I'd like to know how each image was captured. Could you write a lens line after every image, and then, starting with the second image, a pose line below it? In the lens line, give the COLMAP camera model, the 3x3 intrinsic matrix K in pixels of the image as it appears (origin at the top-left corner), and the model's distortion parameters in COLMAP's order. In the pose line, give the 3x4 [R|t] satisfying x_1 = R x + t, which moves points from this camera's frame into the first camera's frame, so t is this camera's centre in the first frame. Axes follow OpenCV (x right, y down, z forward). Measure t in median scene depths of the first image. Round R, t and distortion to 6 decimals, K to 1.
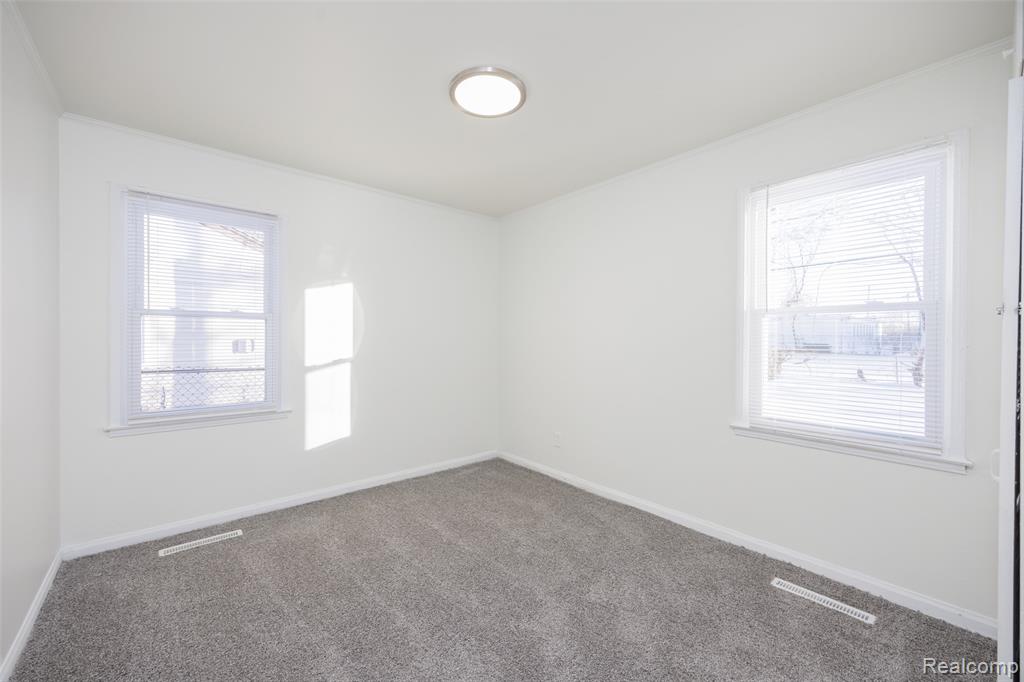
lens RADIAL K [[395.5, 0, 505.8], [0, 395.5, 340.0], [0, 0, 1]] dist [0.013926, -0.000061]
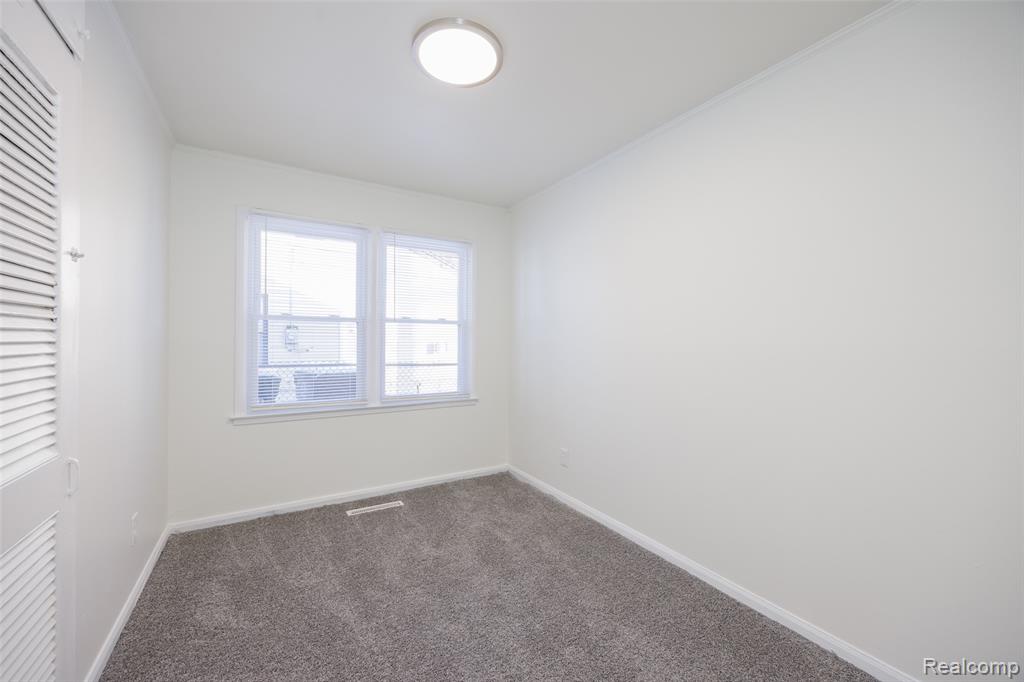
lens RADIAL K [[395.5, 0, 513.6], [0, 395.5, 340.0], [0, 0, 1]] dist [0.013926, -0.000061]
pose [[0.992193, 0.017535, -0.123477, -0.192603], [-0.019798, 0.999657, -0.017121, 0.007168], [0.123134, 0.019431, 0.992200, -0.147587]]
